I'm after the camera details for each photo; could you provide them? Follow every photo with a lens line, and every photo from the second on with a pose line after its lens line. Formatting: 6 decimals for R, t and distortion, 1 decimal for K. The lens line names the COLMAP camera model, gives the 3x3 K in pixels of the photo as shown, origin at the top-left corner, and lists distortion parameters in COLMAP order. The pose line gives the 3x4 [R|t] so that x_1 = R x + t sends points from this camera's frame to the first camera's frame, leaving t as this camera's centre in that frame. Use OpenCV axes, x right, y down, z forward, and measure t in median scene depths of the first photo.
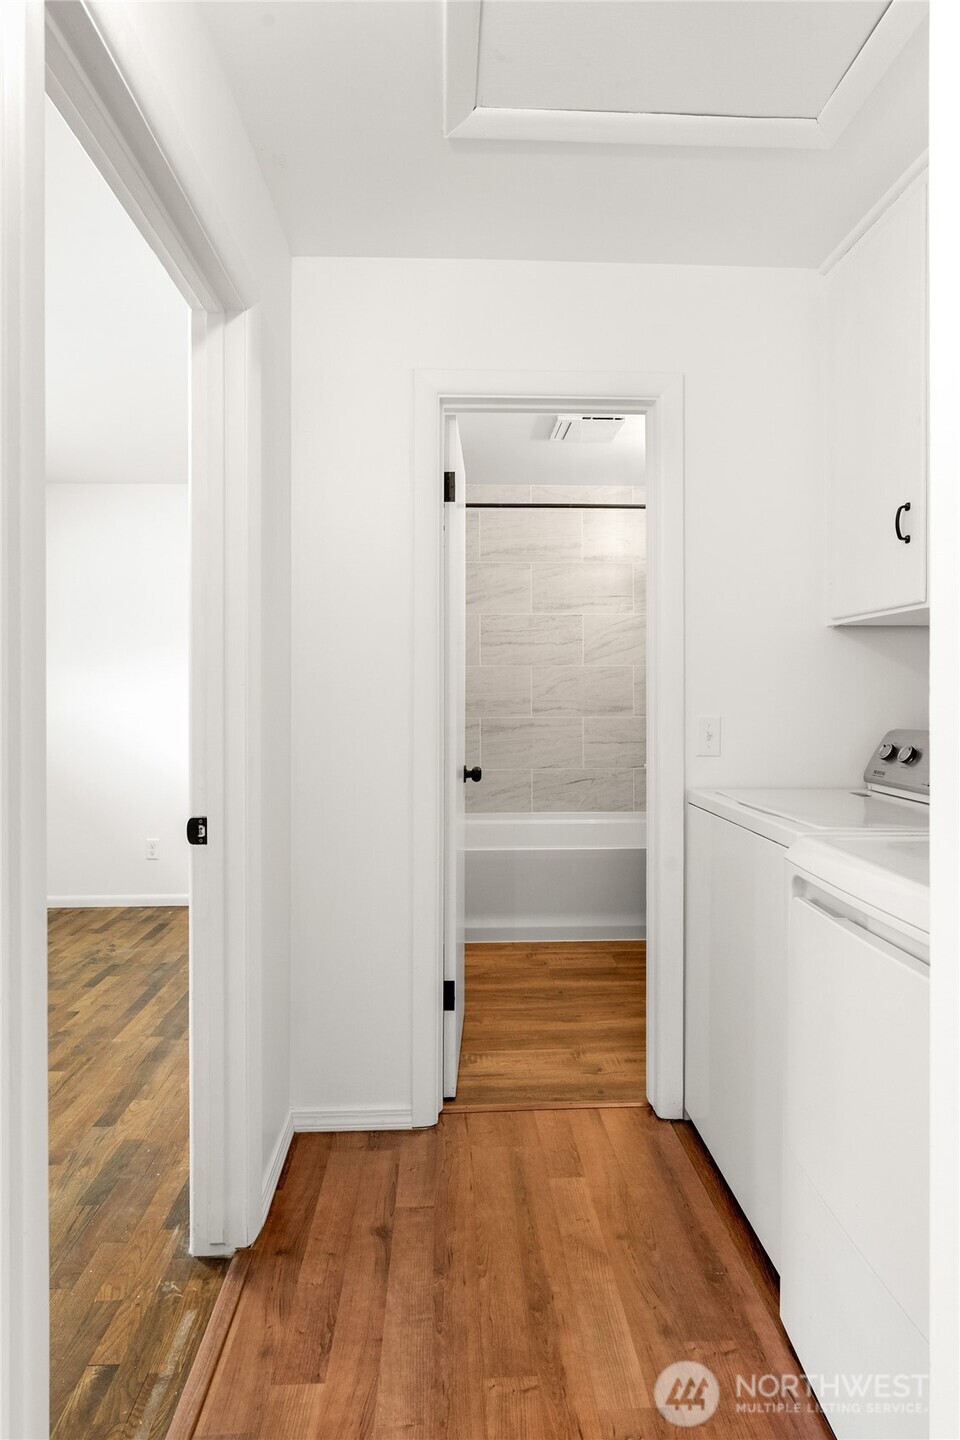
lens RADIAL K [[747.5, 0, 479.8], [0, 747.5, 691.5], [0, 0, 1]] dist [0.001052, 0.000696]
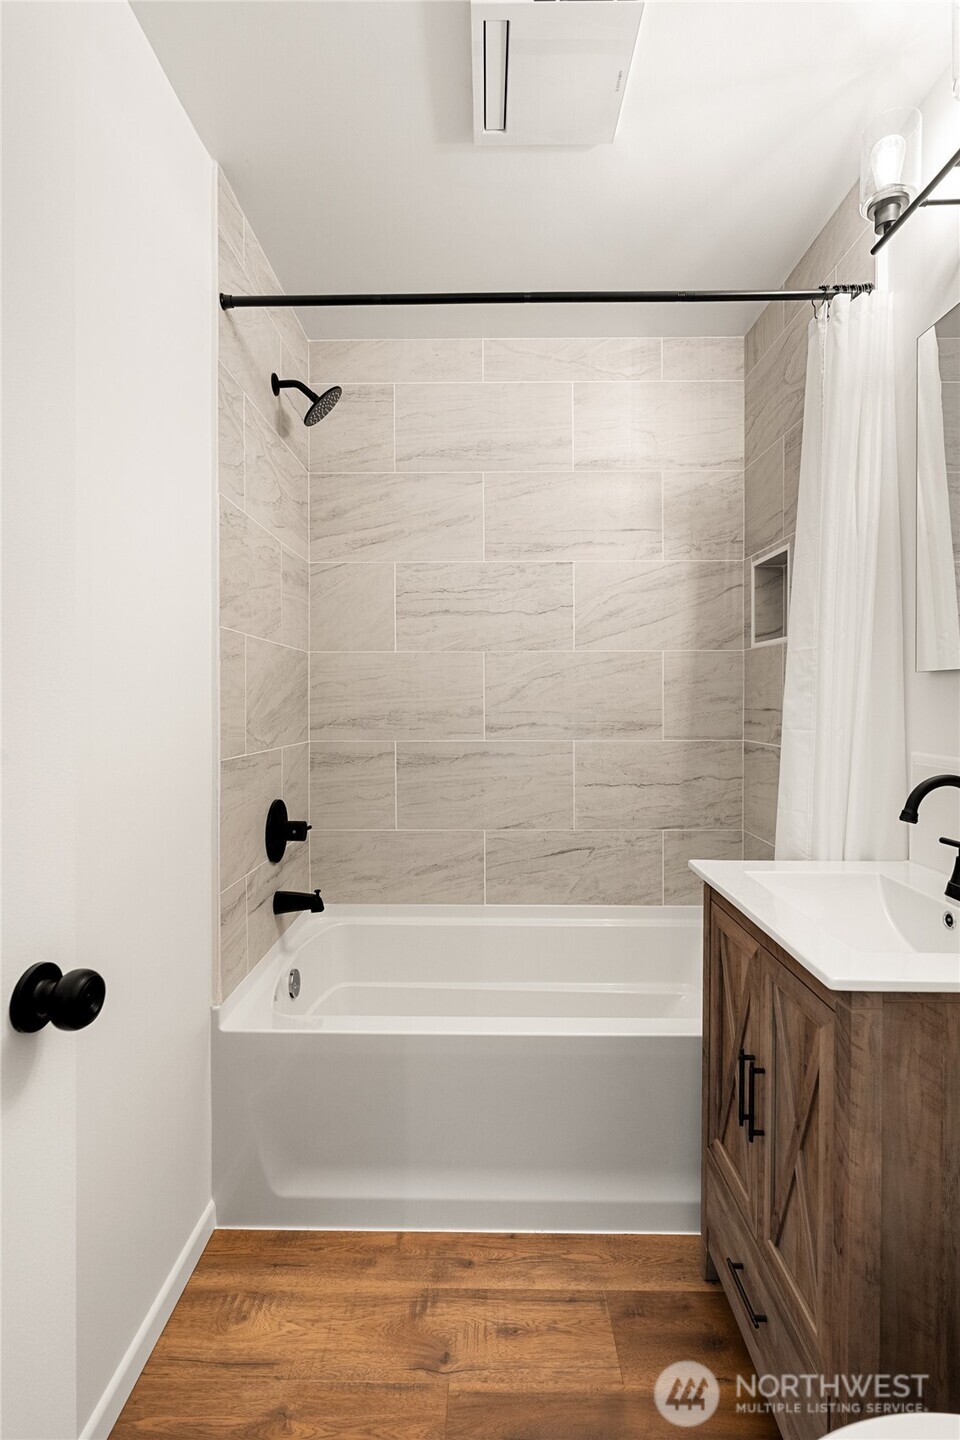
lens RADIAL K [[683.8, 0, 478.5], [0, 683.8, 691.9], [0, 0, 1]] dist [-0.003616, 0.002915]
pose [[0.998300, 0.002214, -0.058236, 0.095759], [-0.002459, 0.999988, -0.004134, -0.000715], [0.058226, 0.004270, 0.998294, 0.472405]]
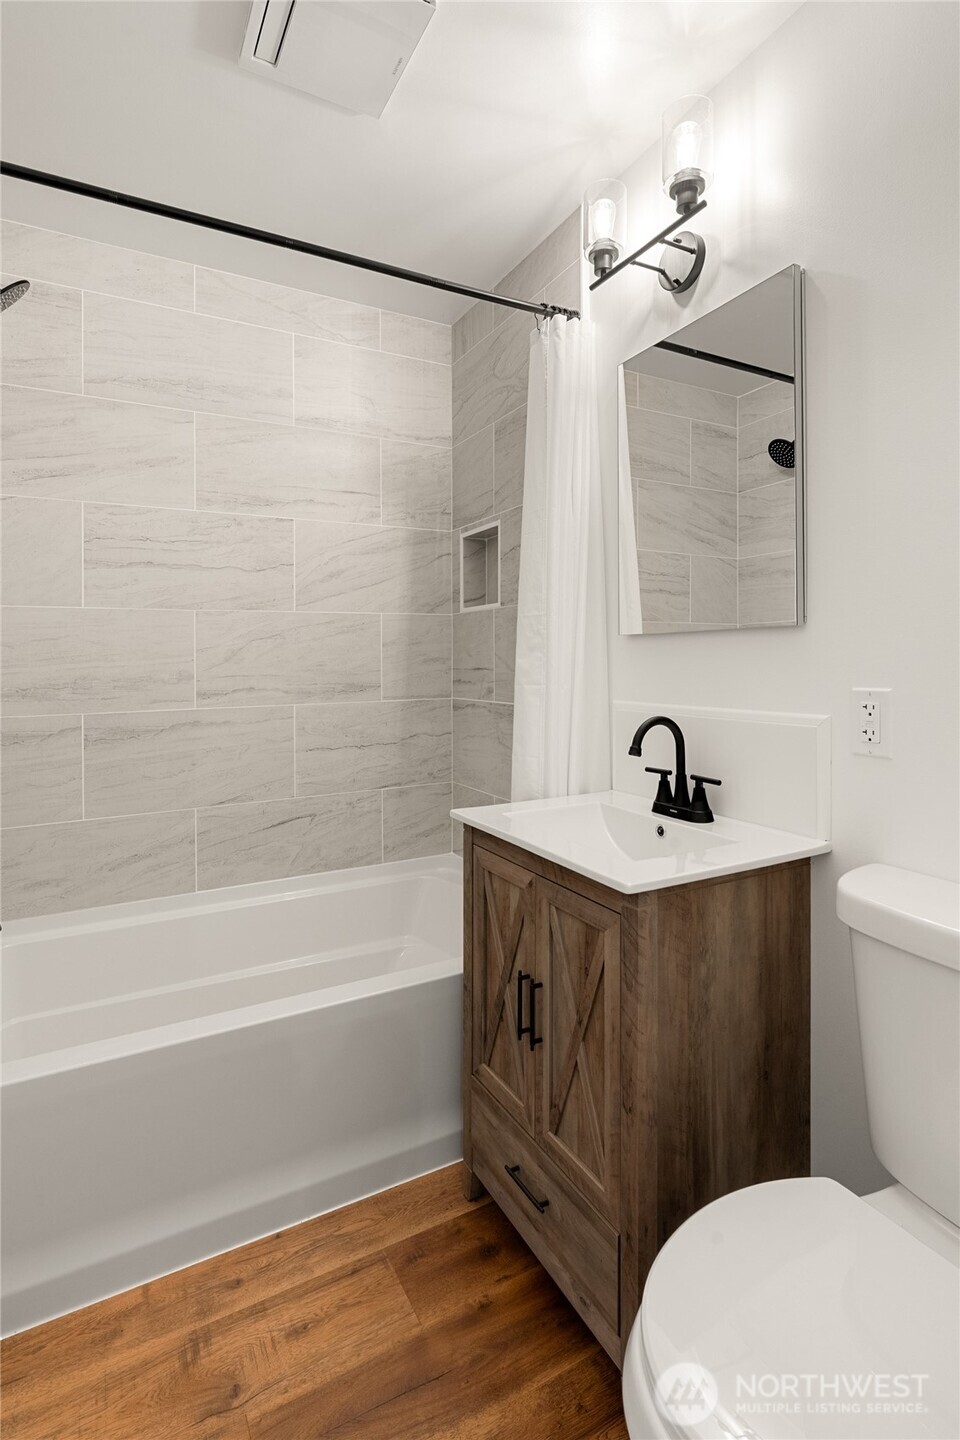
lens RADIAL K [[707.3, 0, 473.8], [0, 707.3, 644.3], [0, 0, 1]] dist [-0.003014, 0.002813]
pose [[0.901633, 0.002014, 0.432497, 0.031143], [0.006691, 0.999805, -0.018605, 0.000350], [-0.432450, 0.019669, 0.901443, 0.472675]]
